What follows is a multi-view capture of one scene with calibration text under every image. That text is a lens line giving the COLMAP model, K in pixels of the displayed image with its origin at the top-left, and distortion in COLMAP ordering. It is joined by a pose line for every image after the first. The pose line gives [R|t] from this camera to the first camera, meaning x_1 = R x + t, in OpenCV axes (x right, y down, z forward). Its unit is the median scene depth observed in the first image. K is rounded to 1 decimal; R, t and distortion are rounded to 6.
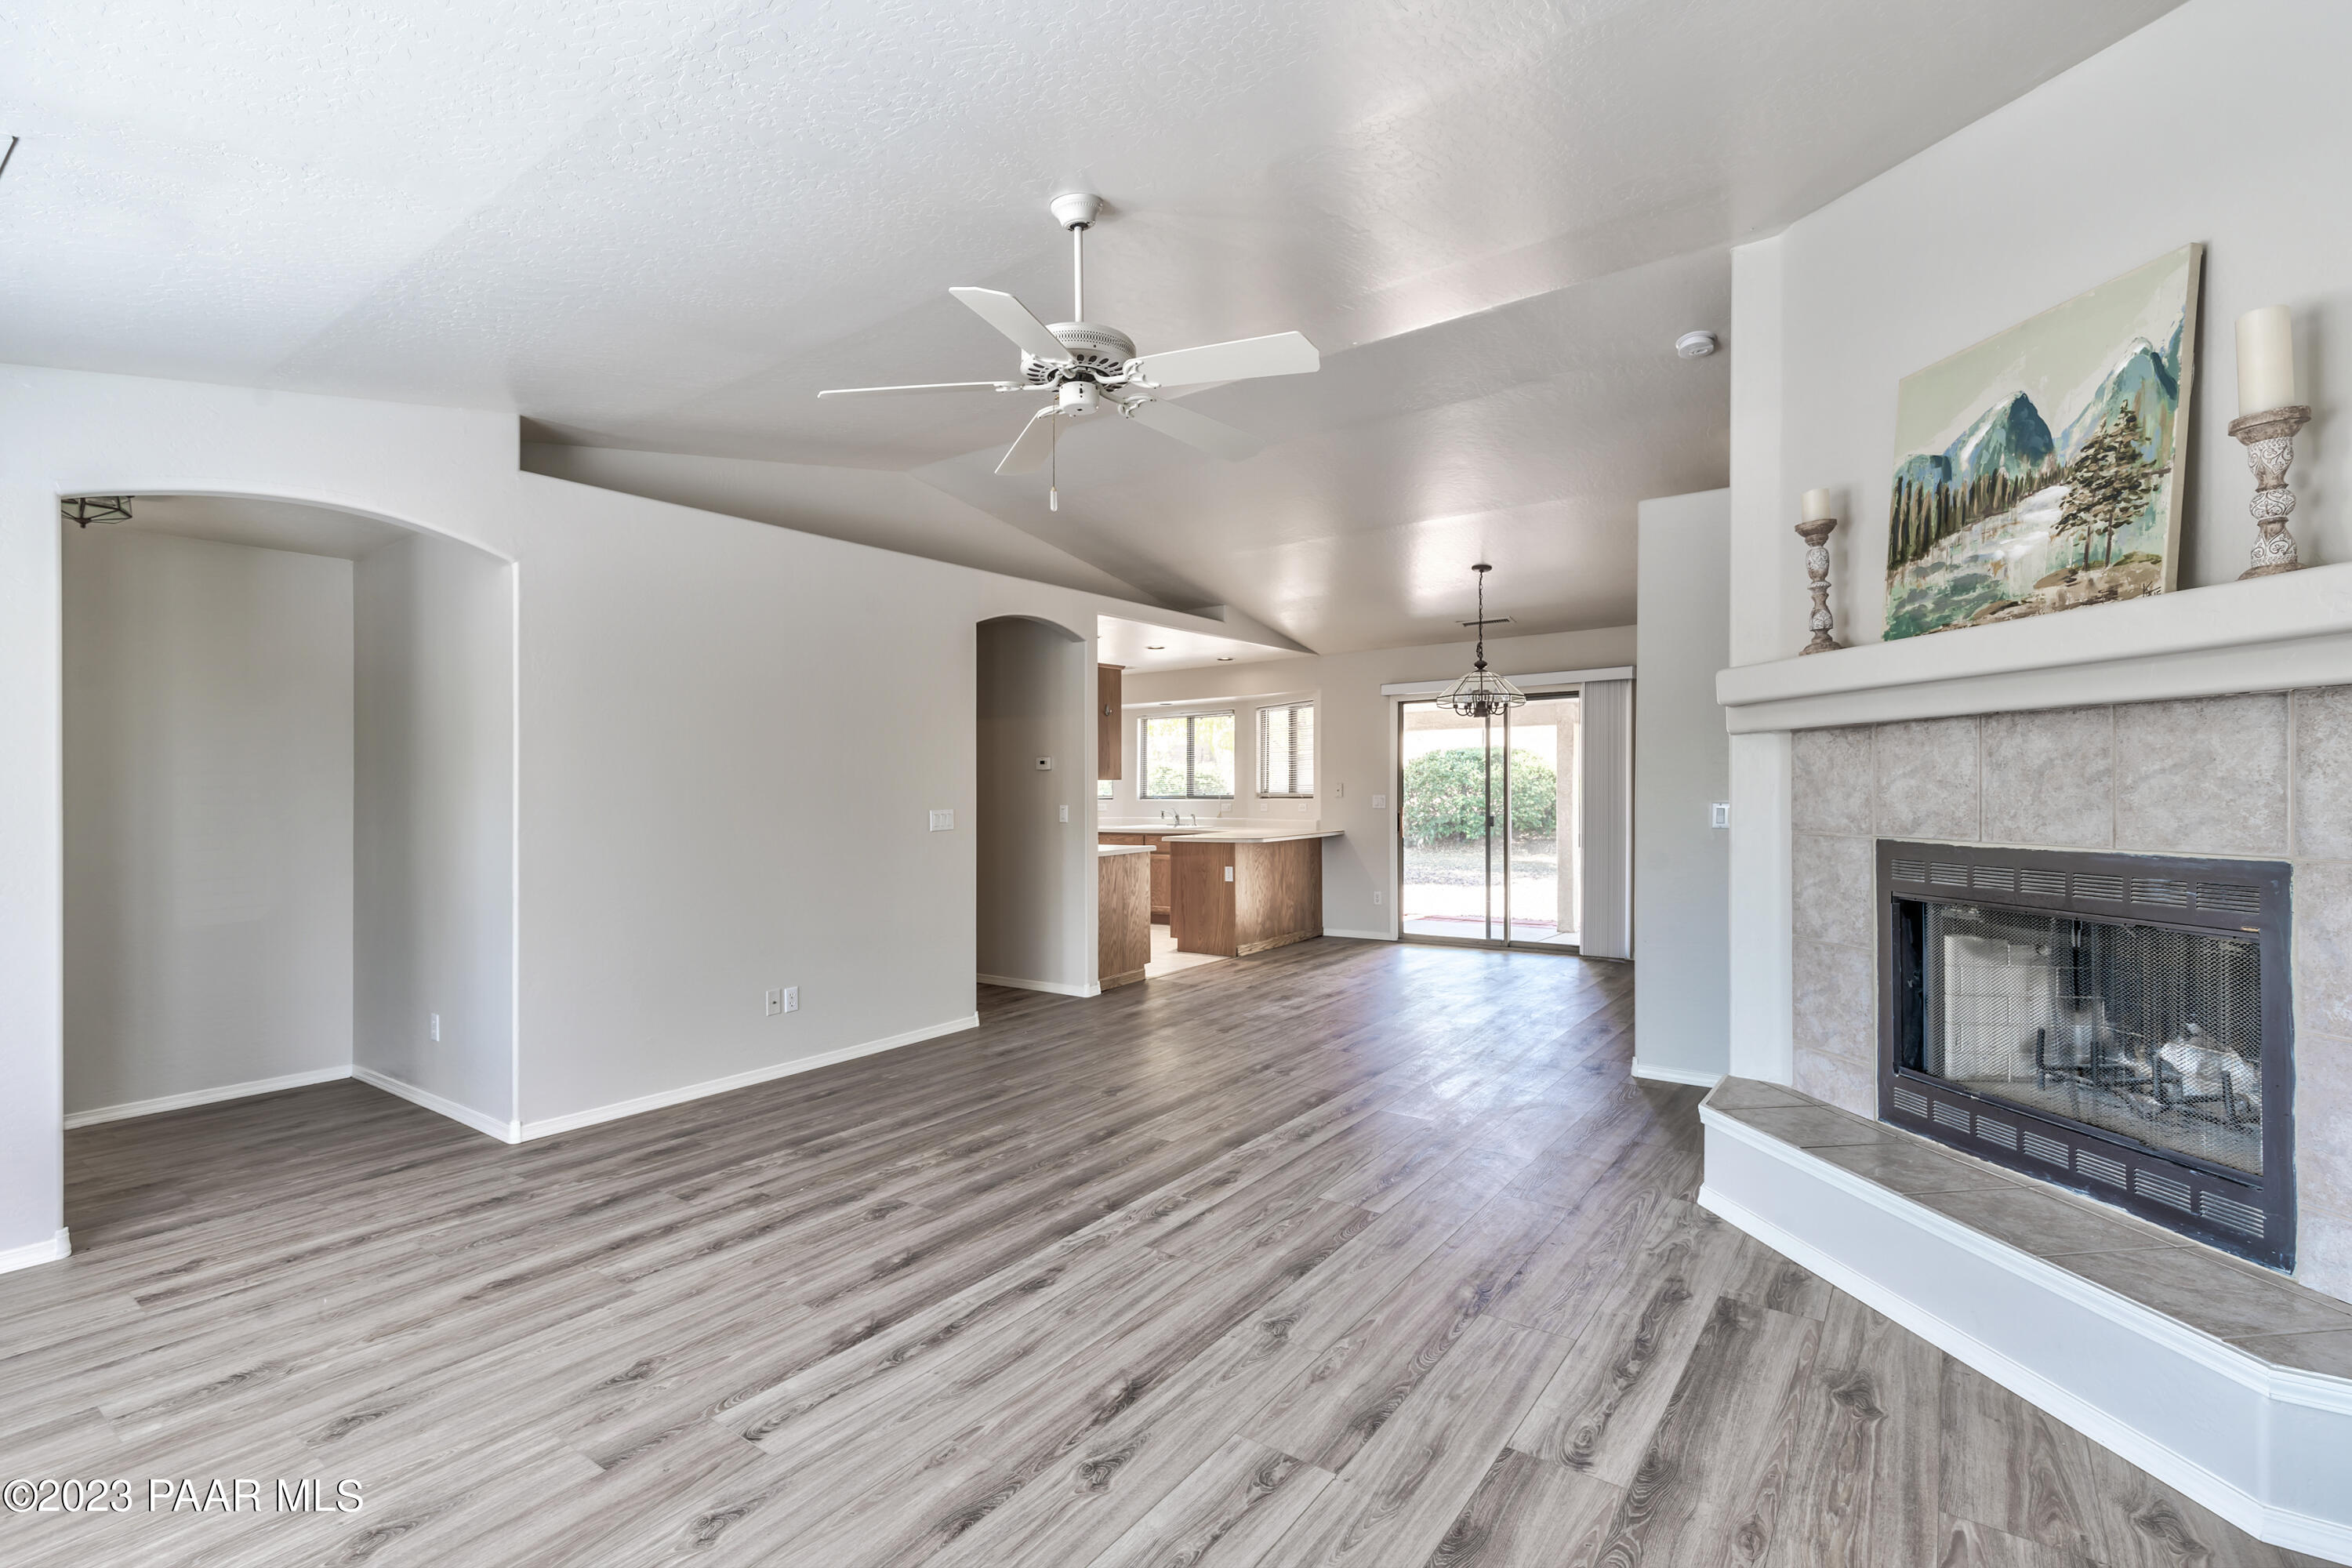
lens RADIAL K [[1062.2, 0, 1180.5], [0, 1062.2, 772.8], [0, 0, 1]] dist [0.001168, 0.000686]
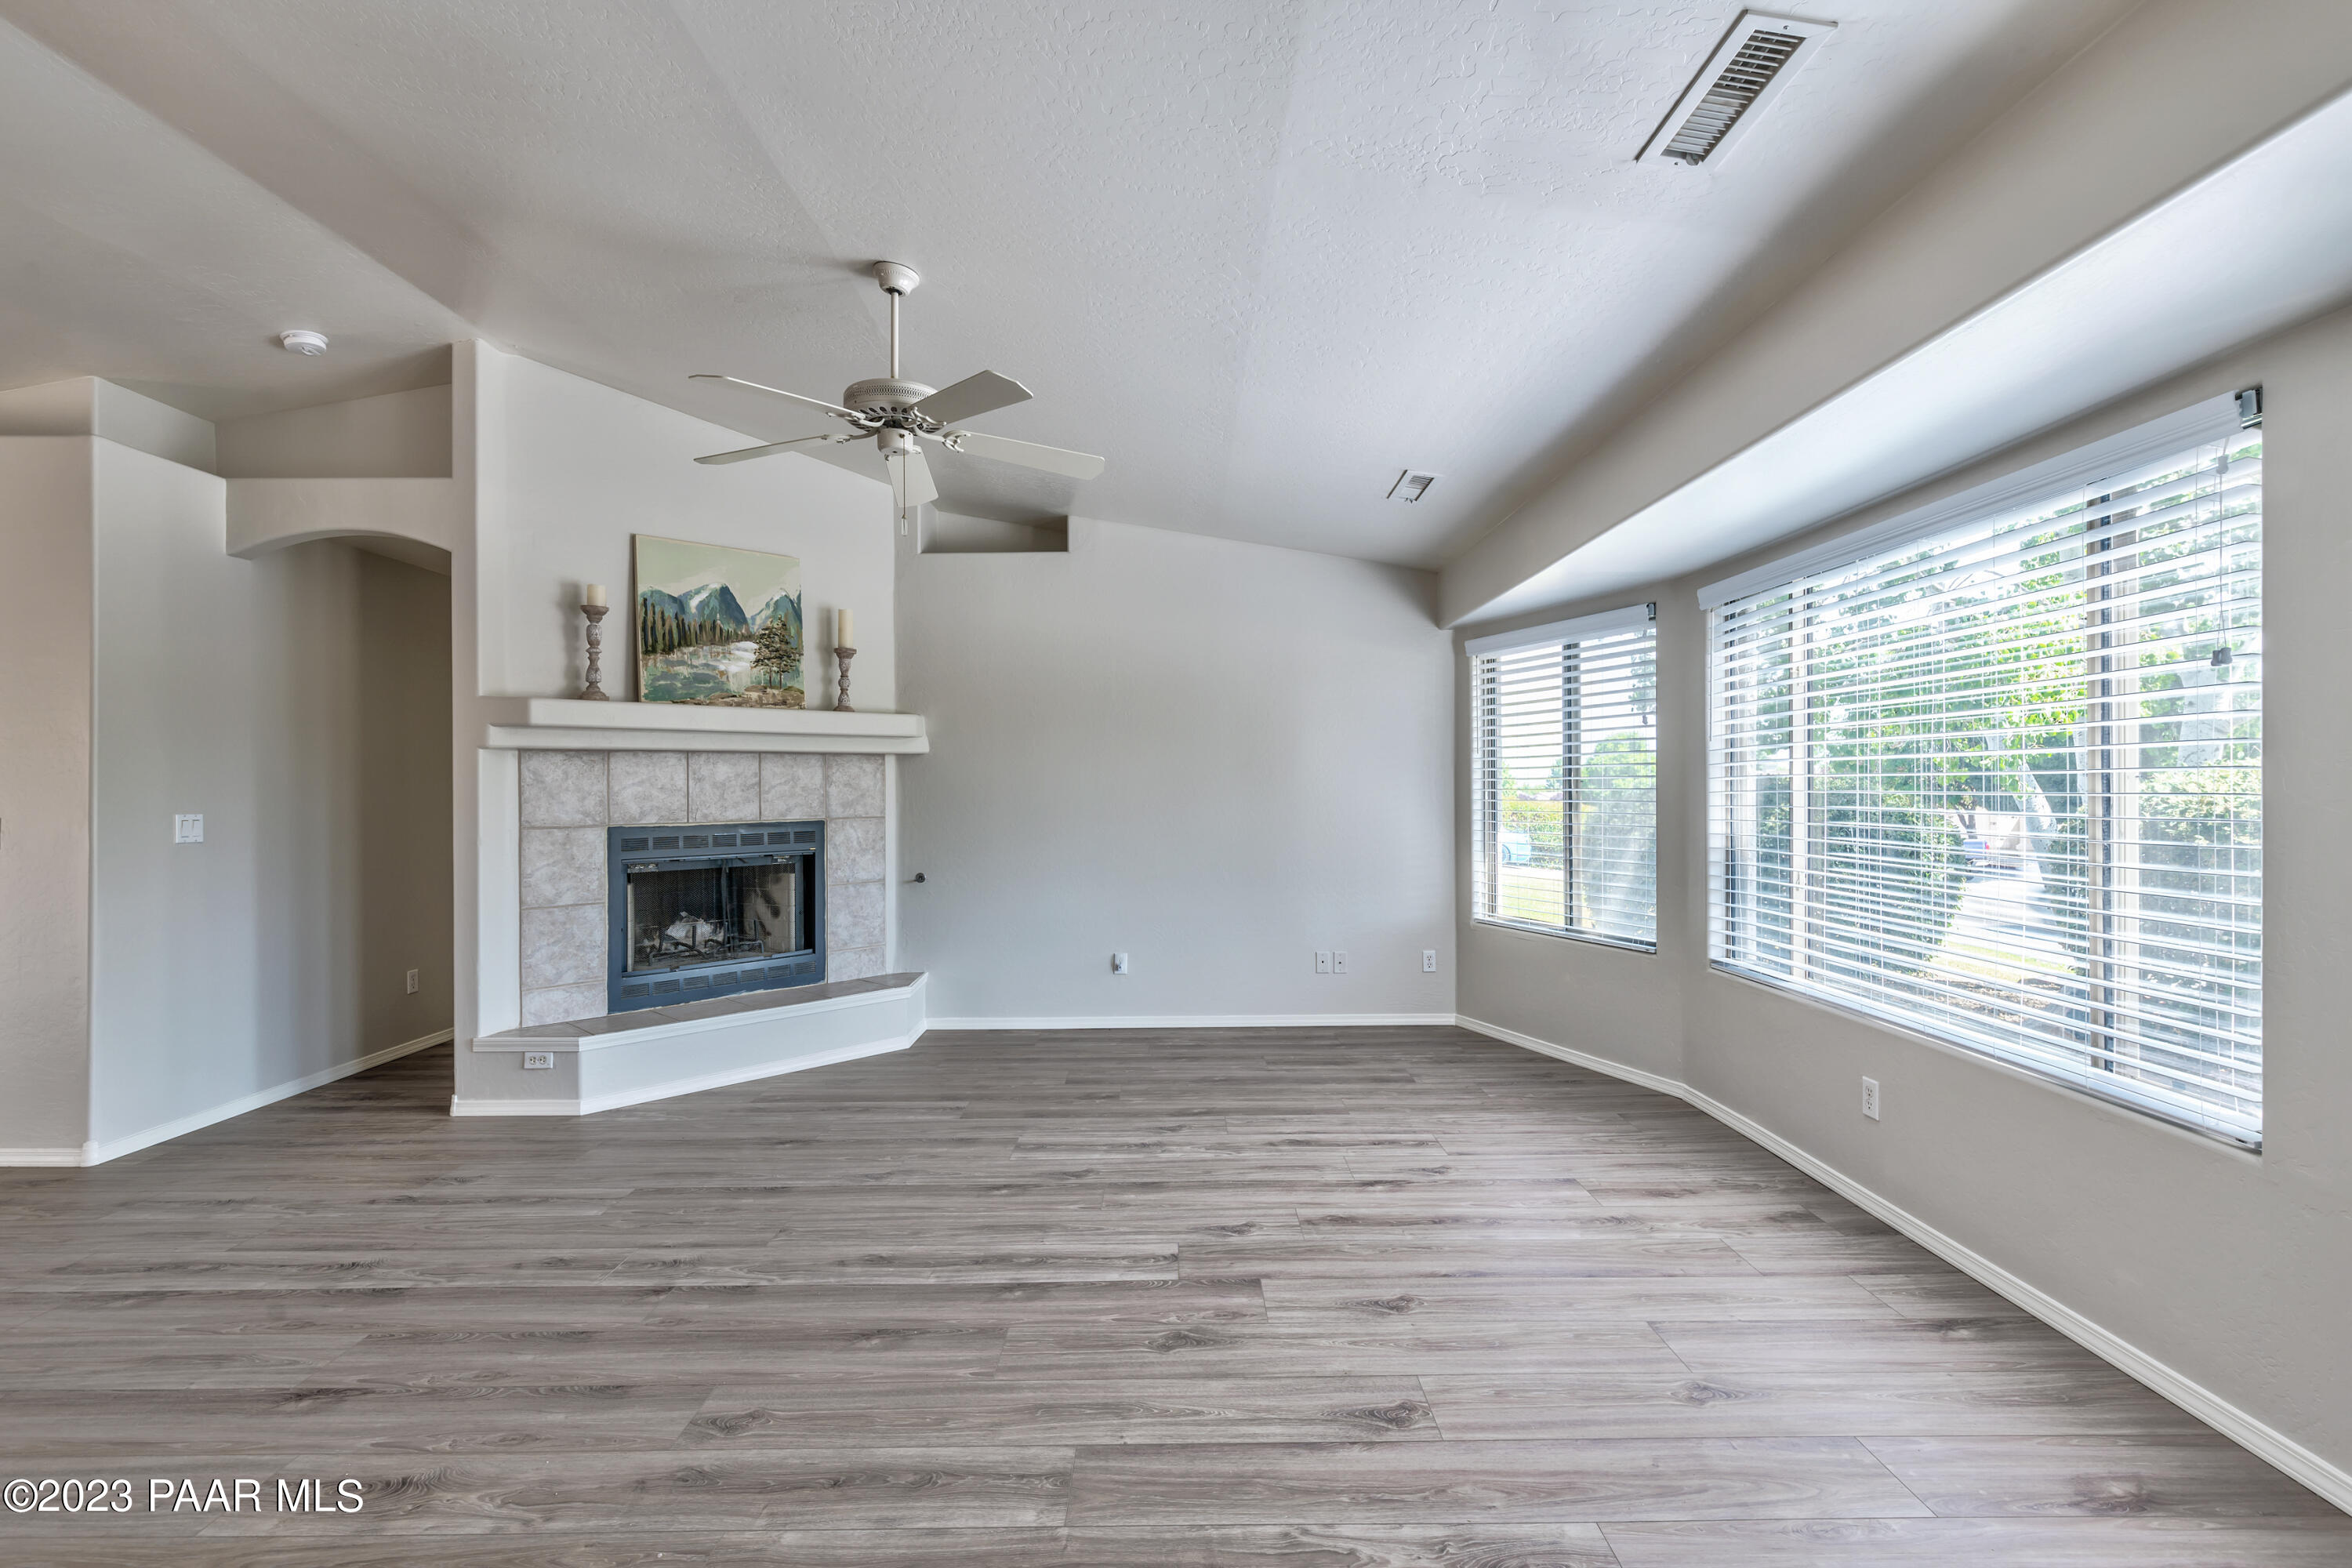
lens RADIAL K [[1062.2, 0, 1178.6], [0, 1062.2, 791.7], [0, 0, 1]] dist [0.001168, 0.000686]
pose [[-0.587425, 0.009840, 0.809219, -1.185088], [0.003280, 0.999947, -0.009777, 0.034197], [-0.809272, -0.003089, -0.587426, 1.408631]]
